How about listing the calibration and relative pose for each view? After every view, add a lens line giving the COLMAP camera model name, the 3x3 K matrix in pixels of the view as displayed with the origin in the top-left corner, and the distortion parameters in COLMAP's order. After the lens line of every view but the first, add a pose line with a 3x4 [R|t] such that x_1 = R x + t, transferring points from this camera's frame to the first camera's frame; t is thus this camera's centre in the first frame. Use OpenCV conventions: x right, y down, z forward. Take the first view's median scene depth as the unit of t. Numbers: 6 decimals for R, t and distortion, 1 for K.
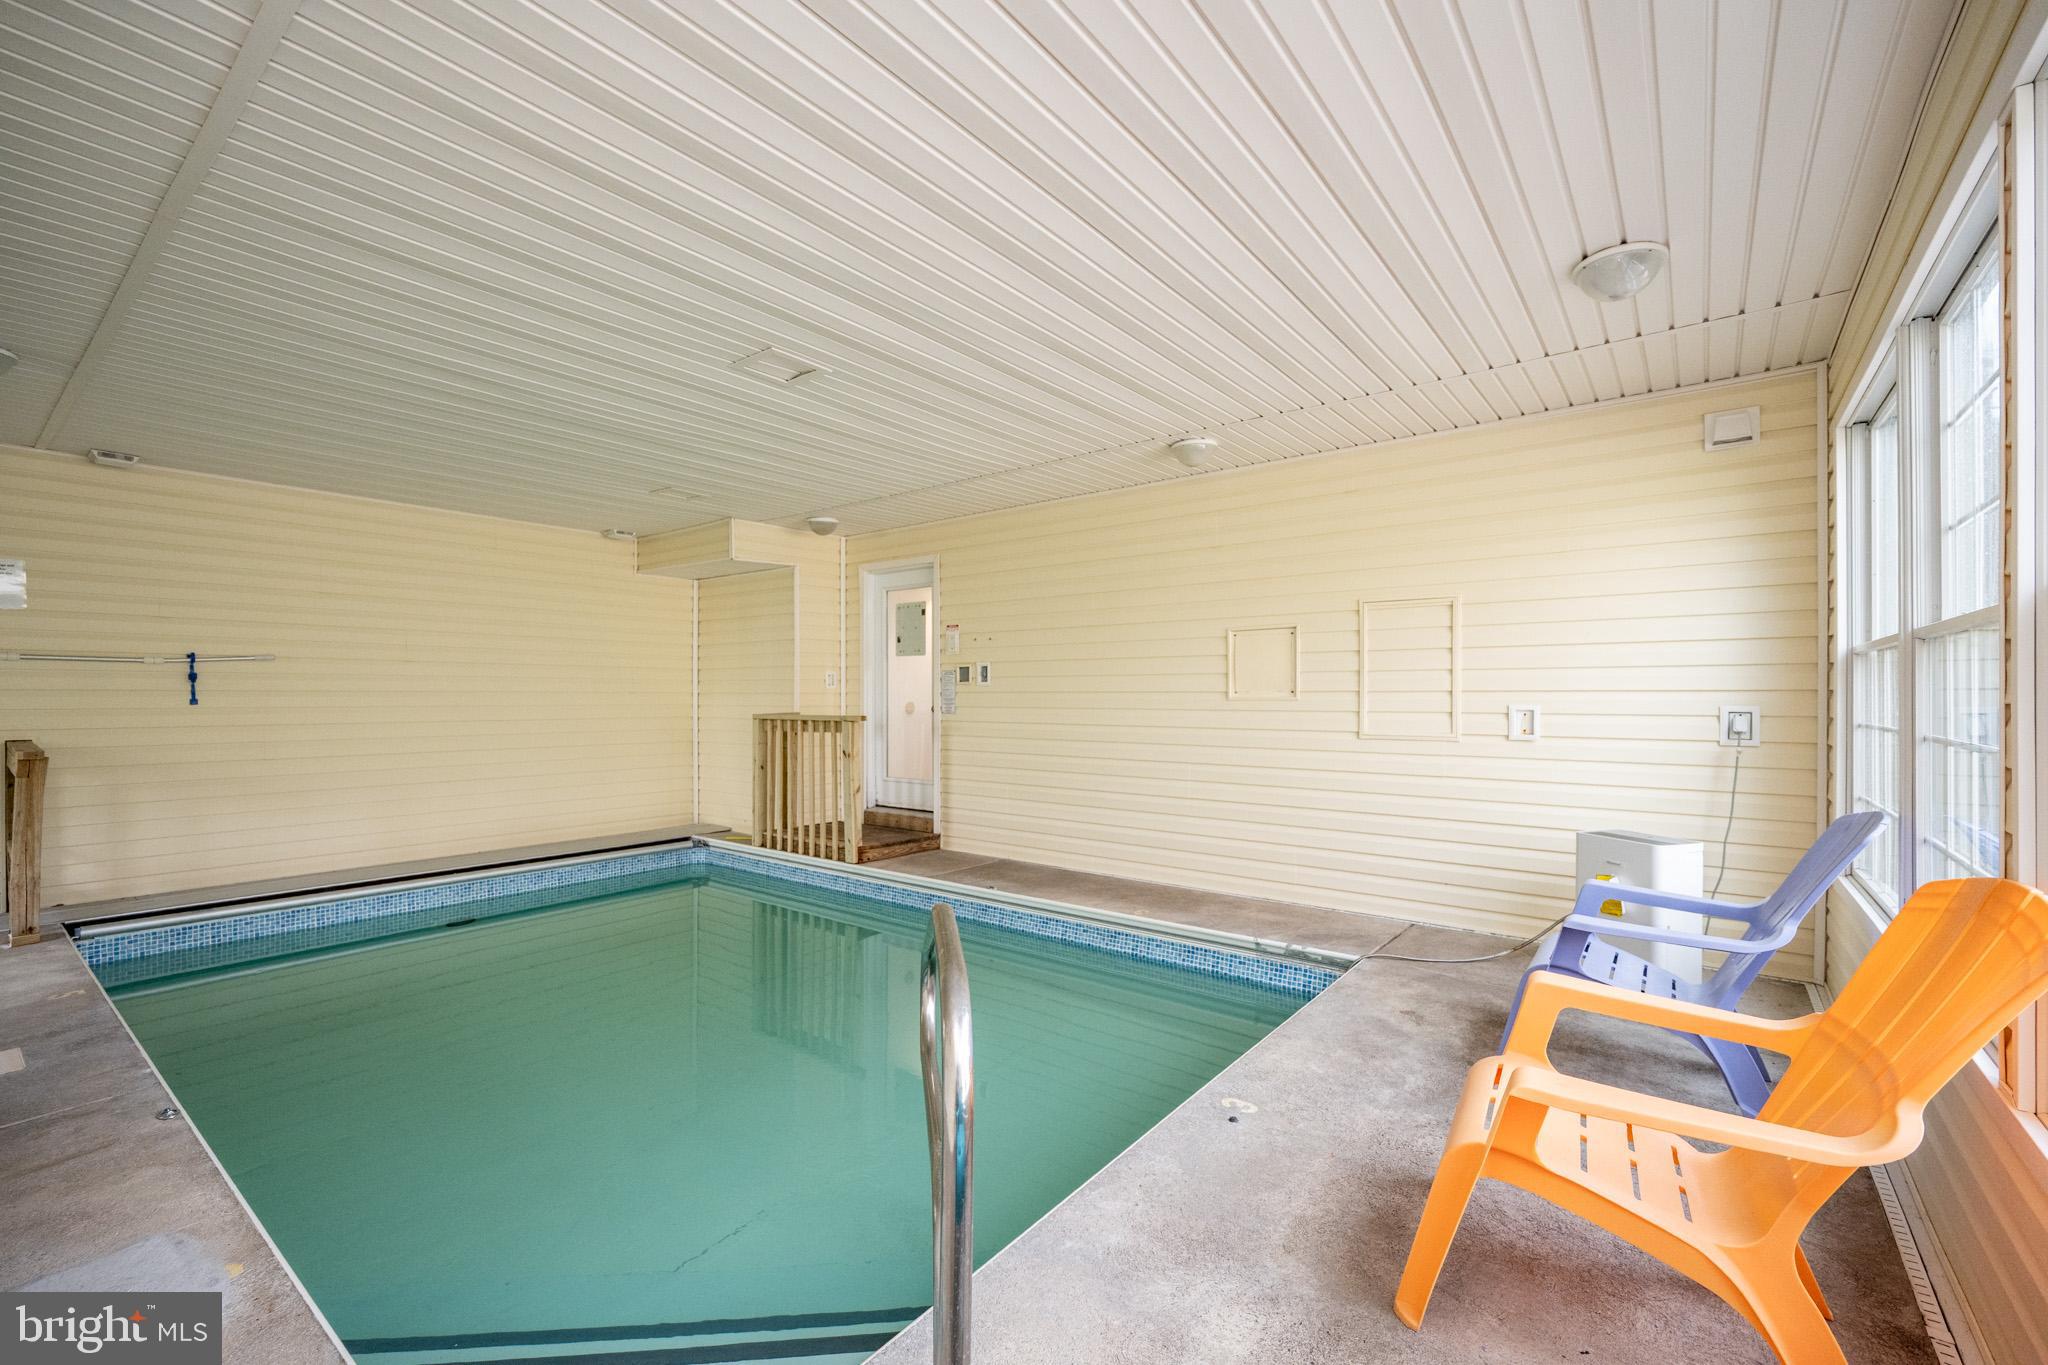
lens RADIAL K [[862.3, 0, 1014.5], [0, 862.3, 686.7], [0, 0, 1]] dist [0.003091, -0.000843]
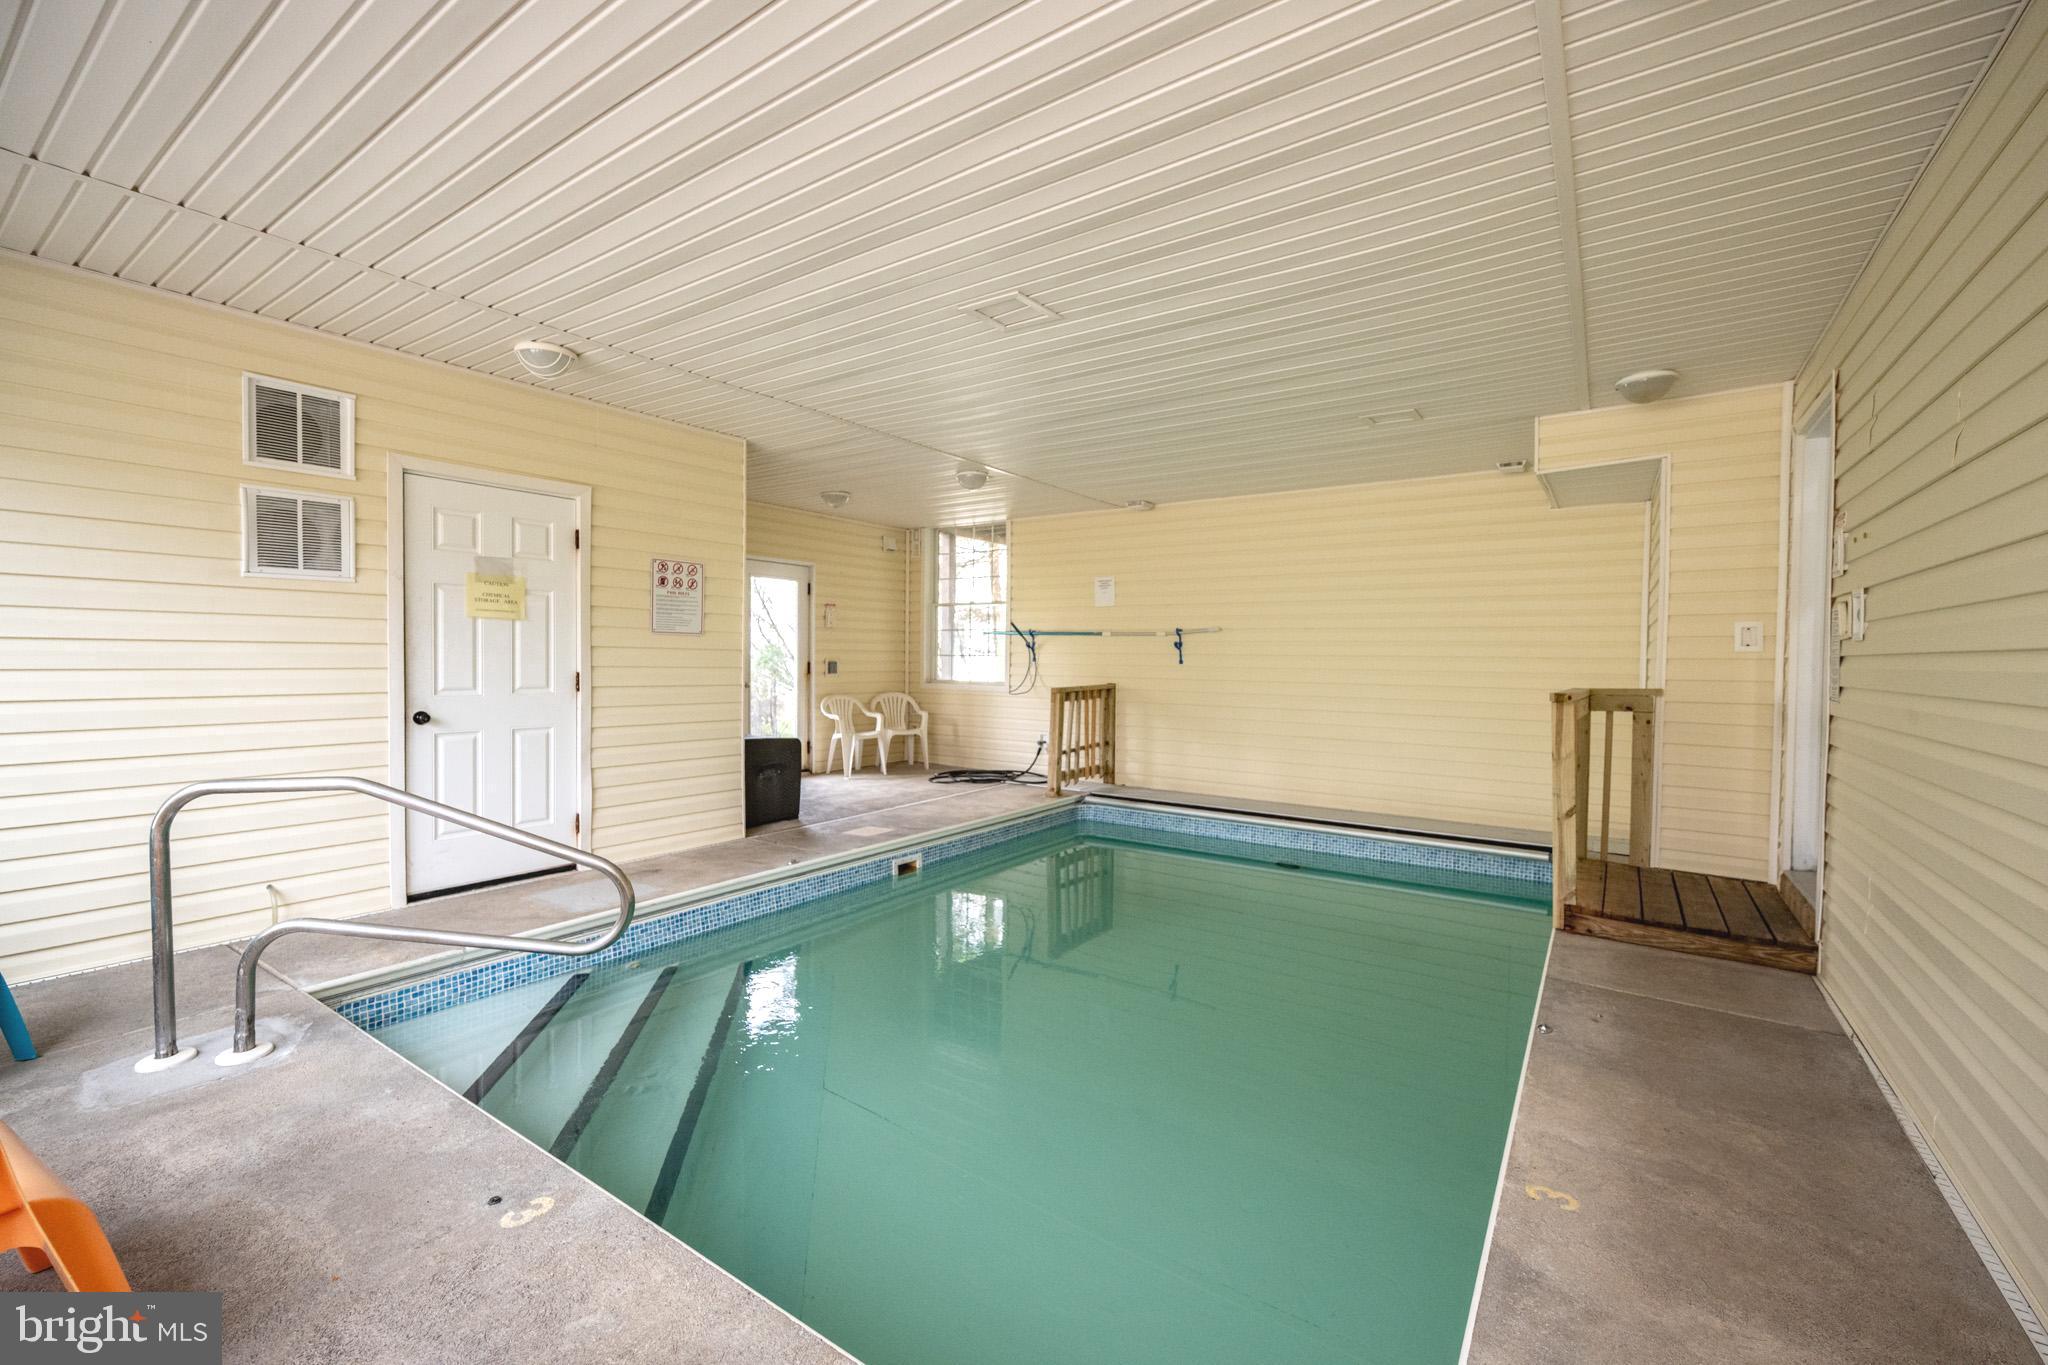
lens RADIAL K [[862.3, 0, 1013.1], [0, 862.3, 677.7], [0, 0, 1]] dist [0.003091, -0.000843]
pose [[0.054284, 0.024698, -0.998220, 0.446957], [0.000052, 0.999694, 0.024738, 0.007249], [0.998526, -0.001395, 0.054266, 0.613433]]
